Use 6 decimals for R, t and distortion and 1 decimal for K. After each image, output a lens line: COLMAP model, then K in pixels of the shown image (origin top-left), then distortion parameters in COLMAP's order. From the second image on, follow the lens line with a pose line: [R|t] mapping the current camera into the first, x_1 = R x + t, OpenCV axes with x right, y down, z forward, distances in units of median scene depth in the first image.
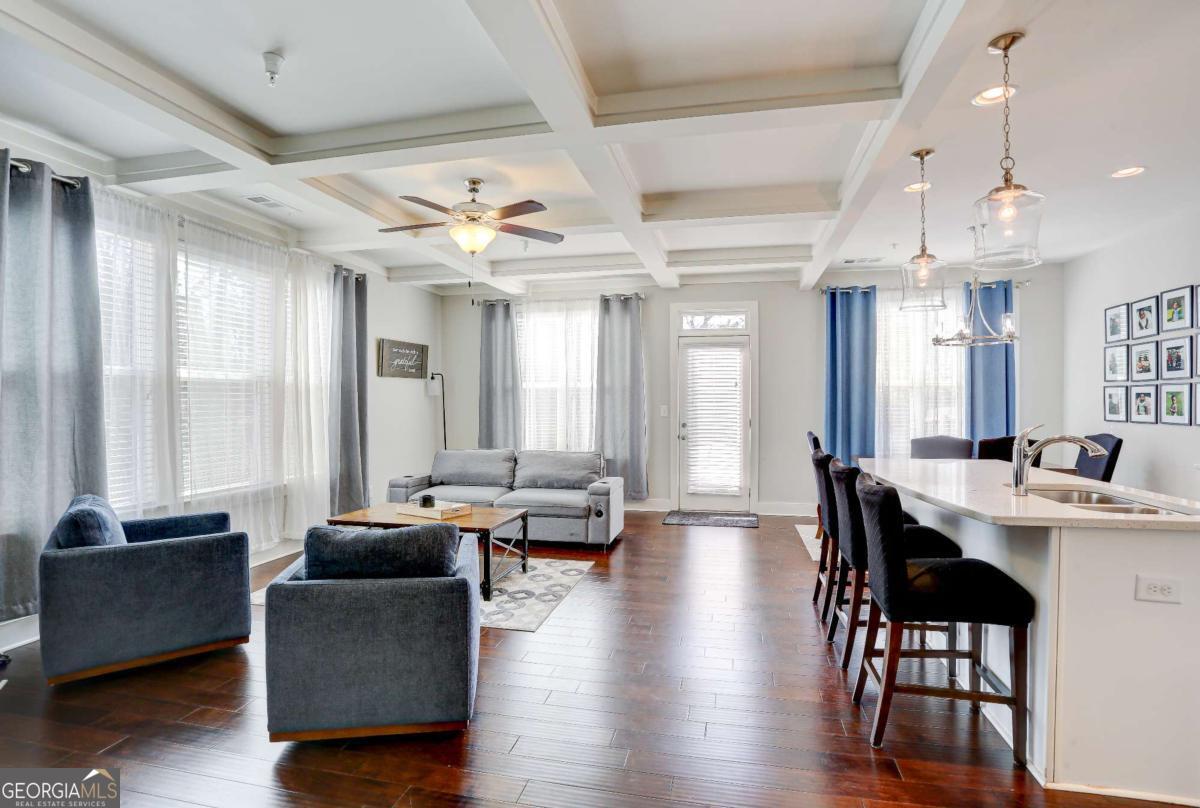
lens RADIAL K [[600.3, 0, 594.9], [0, 600.3, 407.6], [0, 0, 1]] dist [-0.050442, 0.000176]
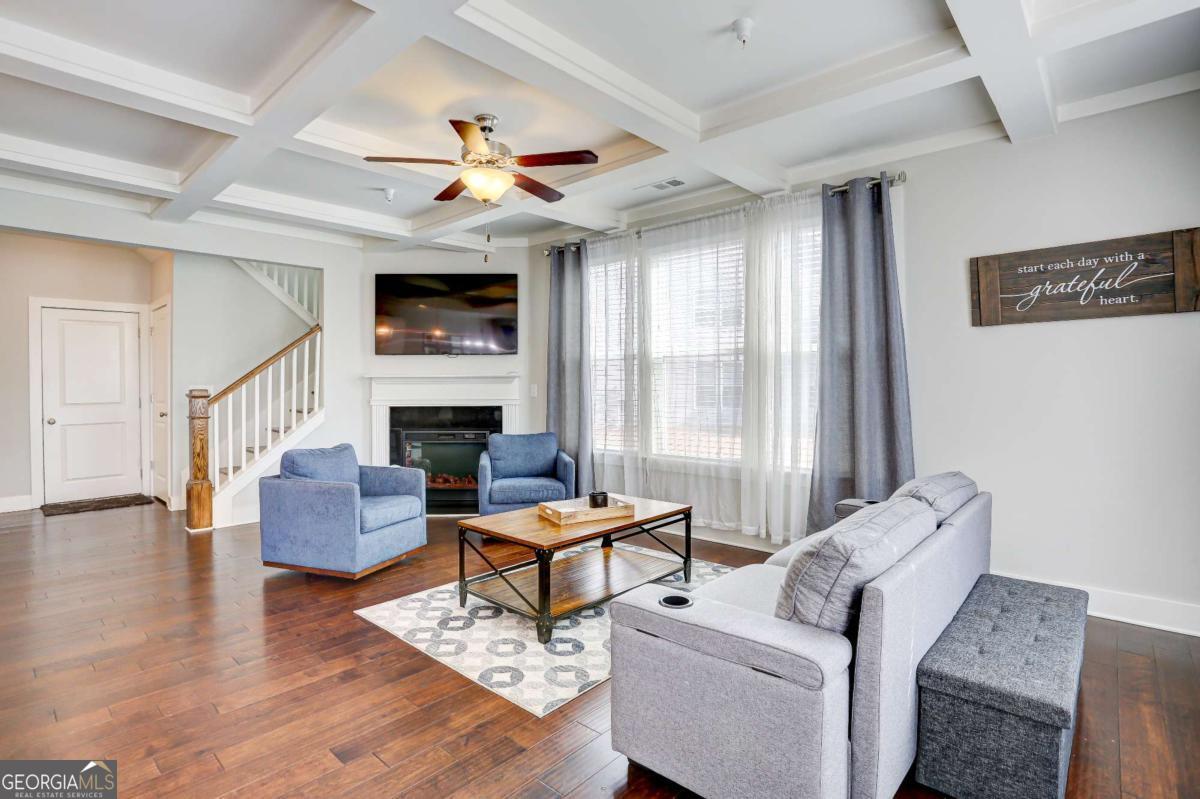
lens RADIAL K [[590.1, 0, 595.0], [0, 590.1, 382.9], [0, 0, 1]] dist [-0.080427, 0.034255]
pose [[-0.486257, 0.002331, -0.873813, 0.343913], [-0.002675, 0.999988, 0.004156, -0.001106], [0.873812, 0.004359, -0.486245, 1.174774]]
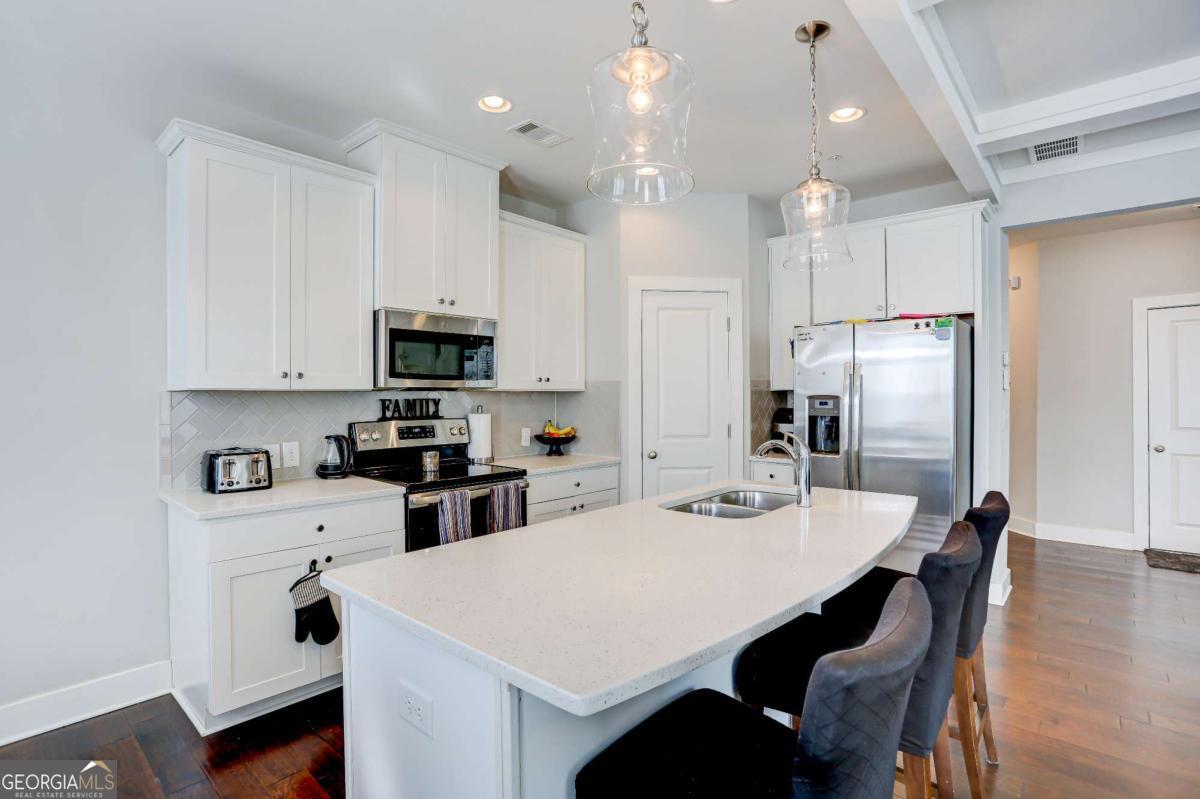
lens RADIAL K [[583.0, 0, 593.5], [0, 583.0, 399.4], [0, 0, 1]] dist [-0.076850, 0.033533]
pose [[-0.879950, 0.000865, 0.475065, 0.265610], [0.009184, 0.999842, 0.015191, -0.018341], [-0.474977, 0.017730, -0.879820, 0.907042]]
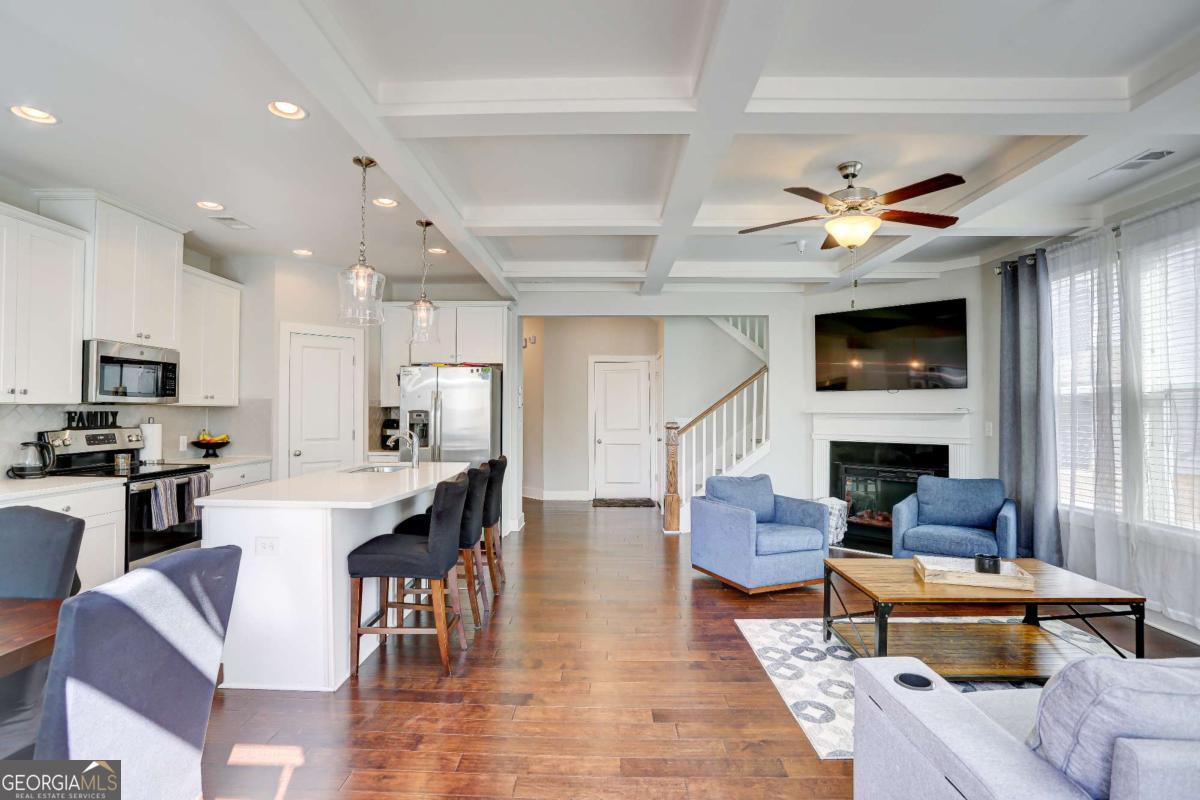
lens RADIAL K [[583.0, 0, 593.5], [0, 583.0, 399.9], [0, 0, 1]] dist [-0.076850, 0.033533]
pose [[-0.978024, -0.003826, -0.208458, 0.255128], [-0.002146, 0.999963, -0.008283, -0.021753], [0.208482, -0.007654, -0.977996, 1.318088]]
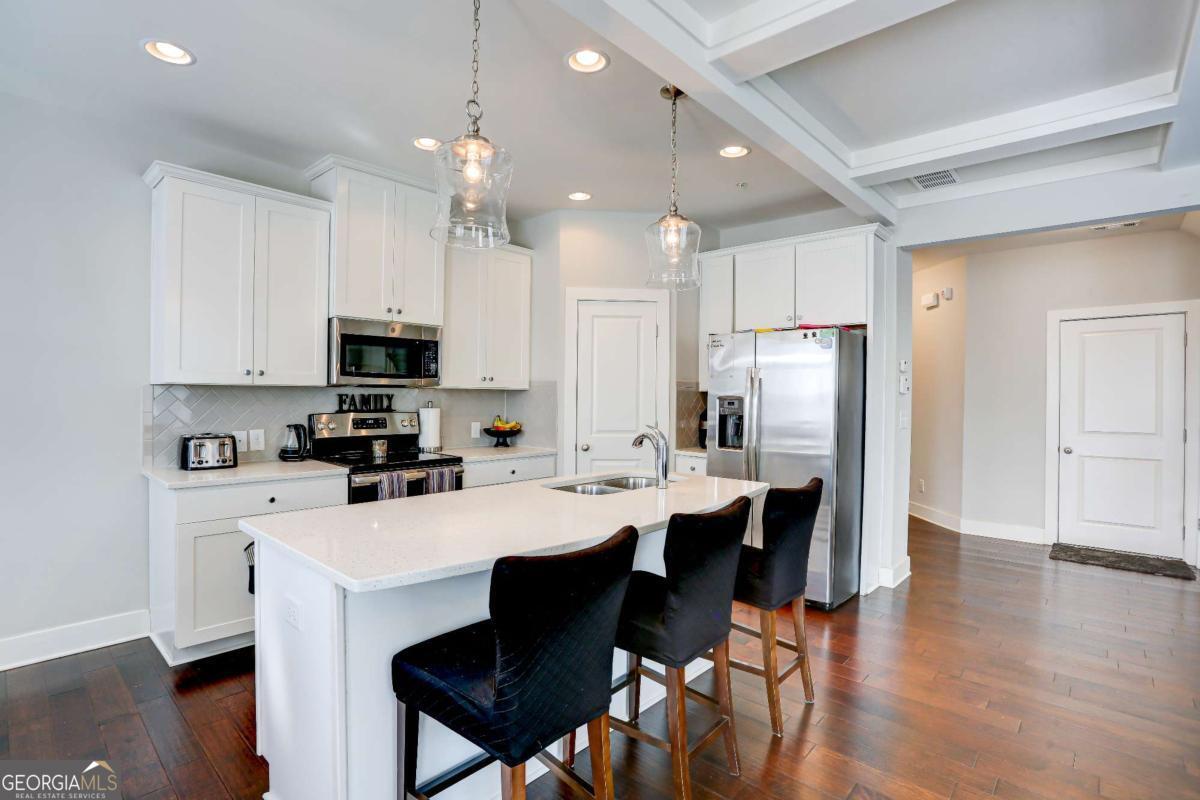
lens RADIAL K [[583.0, 0, 593.5], [0, 583.0, 399.9], [0, 0, 1]] dist [-0.076850, 0.033533]
pose [[-0.872038, -0.012930, 0.489268, 0.132034], [-0.004779, 0.999828, 0.017906, -0.018363], [-0.489416, 0.013276, -0.871950, 0.937779]]
